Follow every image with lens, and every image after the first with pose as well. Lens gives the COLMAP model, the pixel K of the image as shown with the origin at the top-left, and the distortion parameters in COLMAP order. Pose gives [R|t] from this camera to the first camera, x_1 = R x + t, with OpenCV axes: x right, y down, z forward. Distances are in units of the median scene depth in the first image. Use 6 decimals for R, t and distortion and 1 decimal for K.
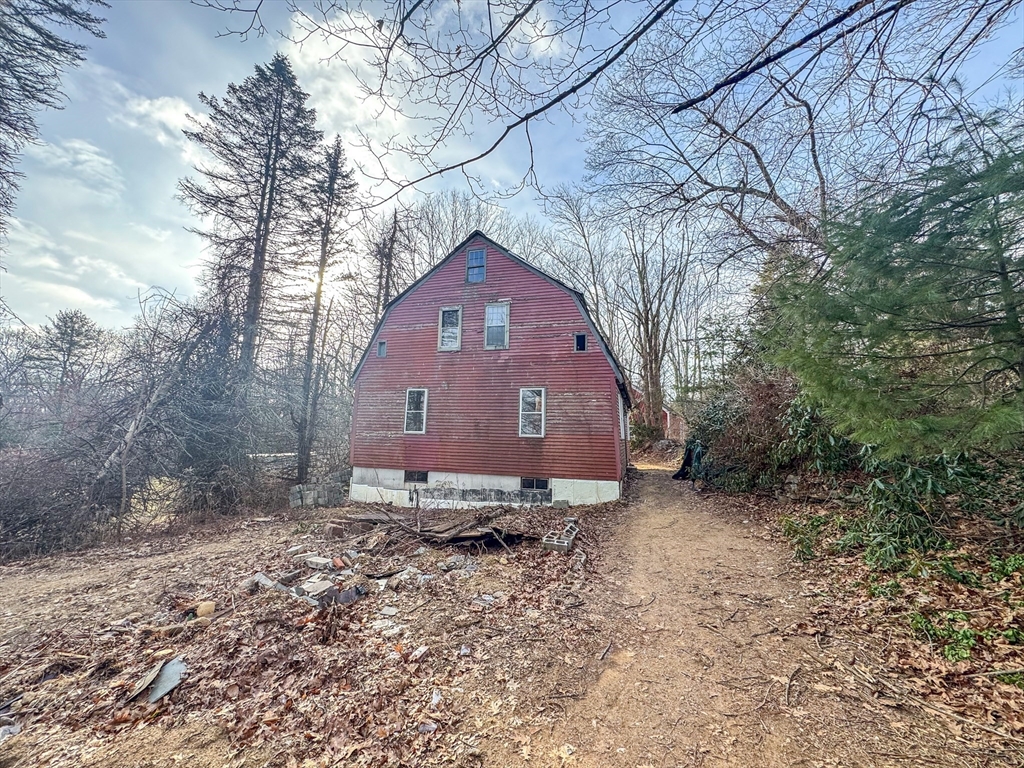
lens RADIAL K [[410.2, 0, 510.7], [0, 410.2, 384.5], [0, 0, 1]] dist [-0.013921, -0.000047]
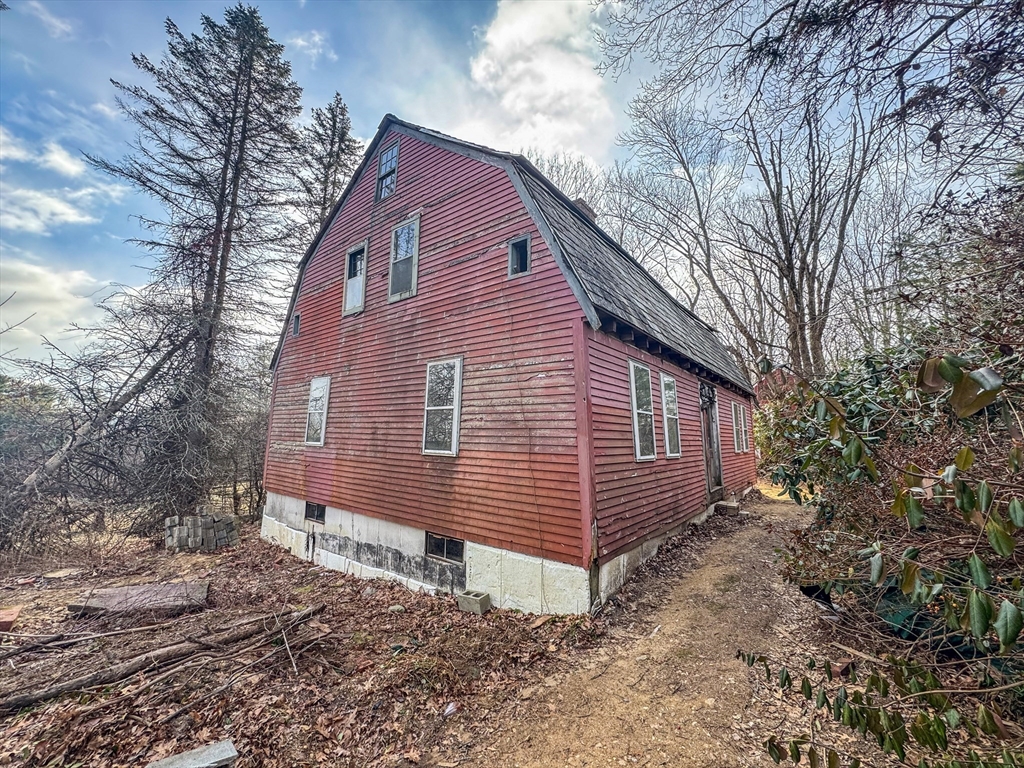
lens RADIAL K [[410.2, 0, 510.6], [0, 410.2, 386.4], [0, 0, 1]] dist [-0.013921, -0.000047]
pose [[0.932944, -0.050313, -0.356488, 0.305105], [0.049892, 0.998701, -0.010382, 0.049248], [0.356547, -0.008100, 0.934242, 0.522870]]
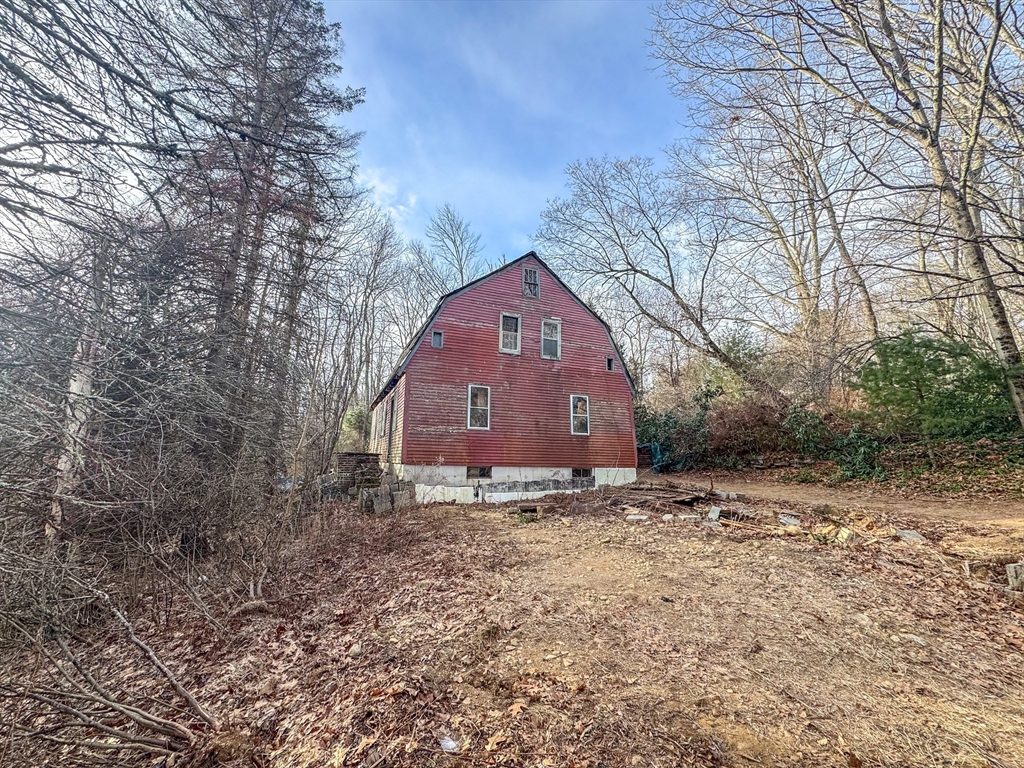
lens RADIAL K [[410.2, 0, 514.3], [0, 410.2, 381.1], [0, 0, 1]] dist [-0.013921, -0.000047]
pose [[0.758335, 0.109534, 0.642597, -0.861513], [-0.085504, 0.993979, -0.068525, 0.064972], [-0.646233, -0.002979, 0.763134, 0.178845]]
